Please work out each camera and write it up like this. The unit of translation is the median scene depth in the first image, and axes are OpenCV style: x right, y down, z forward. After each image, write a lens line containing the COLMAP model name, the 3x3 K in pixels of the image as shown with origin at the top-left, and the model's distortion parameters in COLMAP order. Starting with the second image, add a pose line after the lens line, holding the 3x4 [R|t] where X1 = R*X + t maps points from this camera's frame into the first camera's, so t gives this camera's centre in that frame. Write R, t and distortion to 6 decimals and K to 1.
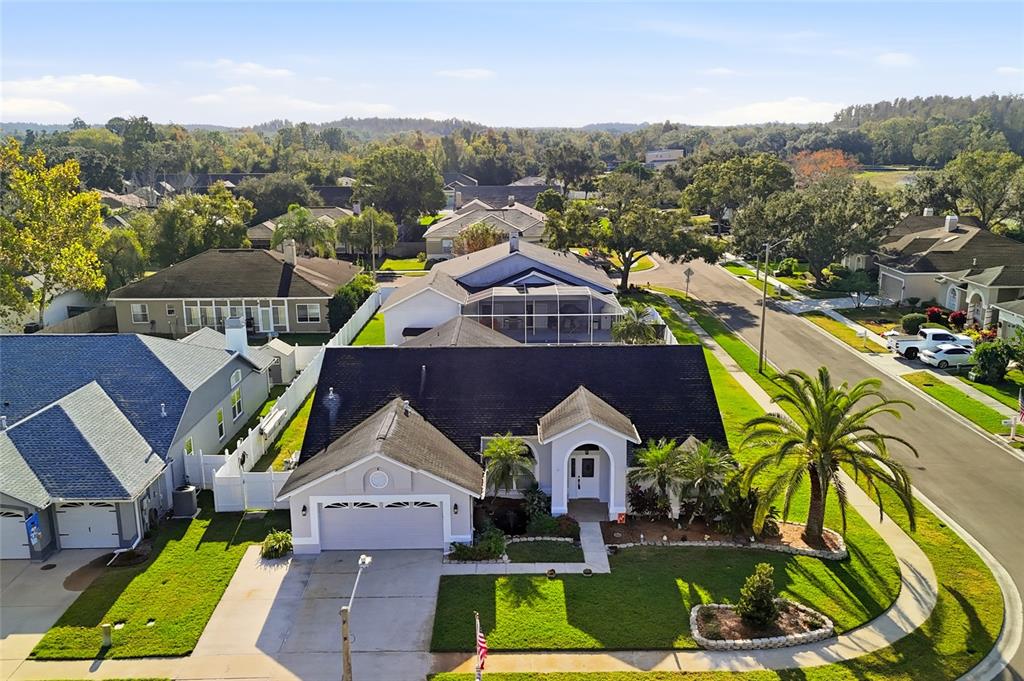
lens RADIAL K [[885.0, 0, 512.0], [0, 885.0, 340.5], [0, 0, 1]] dist [0.034985, -0.015244]
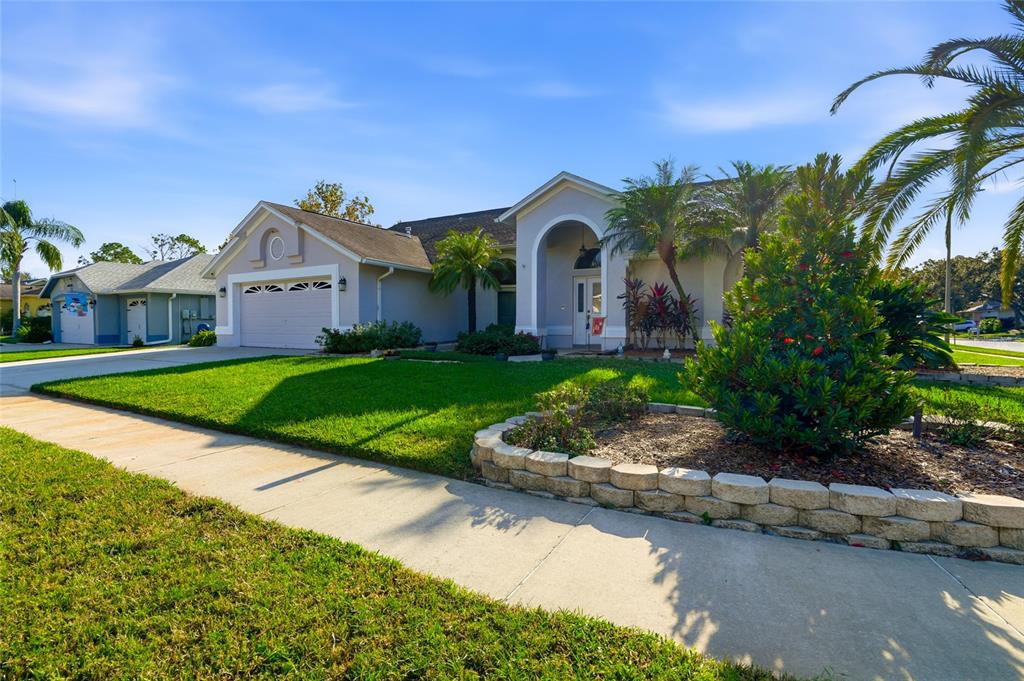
lens RADIAL K [[482.0, 0, 512.0], [0, 482.0, 340.5], [0, 0, 1]] dist [-0.002167, -0.000508]
pose [[0.860964, 0.023710, -0.508114, 0.243033], [-0.120859, 0.979843, -0.159065, 0.273386], [0.494100, 0.198359, 0.846474, 0.739051]]
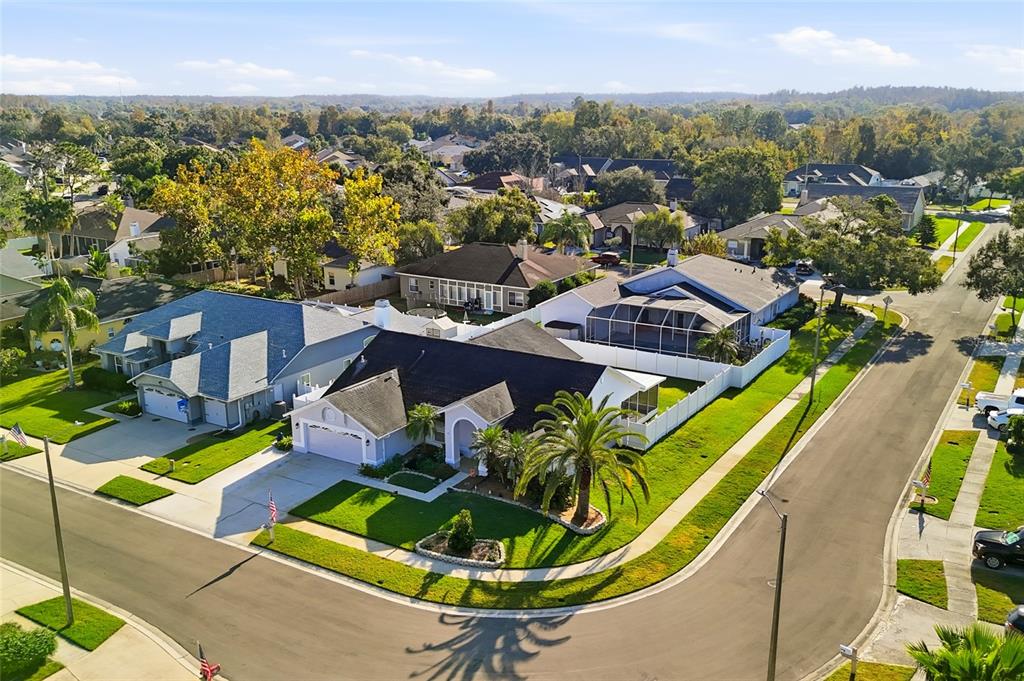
lens RADIAL K [[885.0, 0, 512.0], [0, 885.0, 340.5], [0, 0, 1]] dist [0.034985, -0.015244]
pose [[0.850501, 0.136465, -0.507962, 0.909151], [-0.118787, 0.990640, 0.067248, -0.122002], [0.512385, 0.003145, 0.858750, -0.211003]]
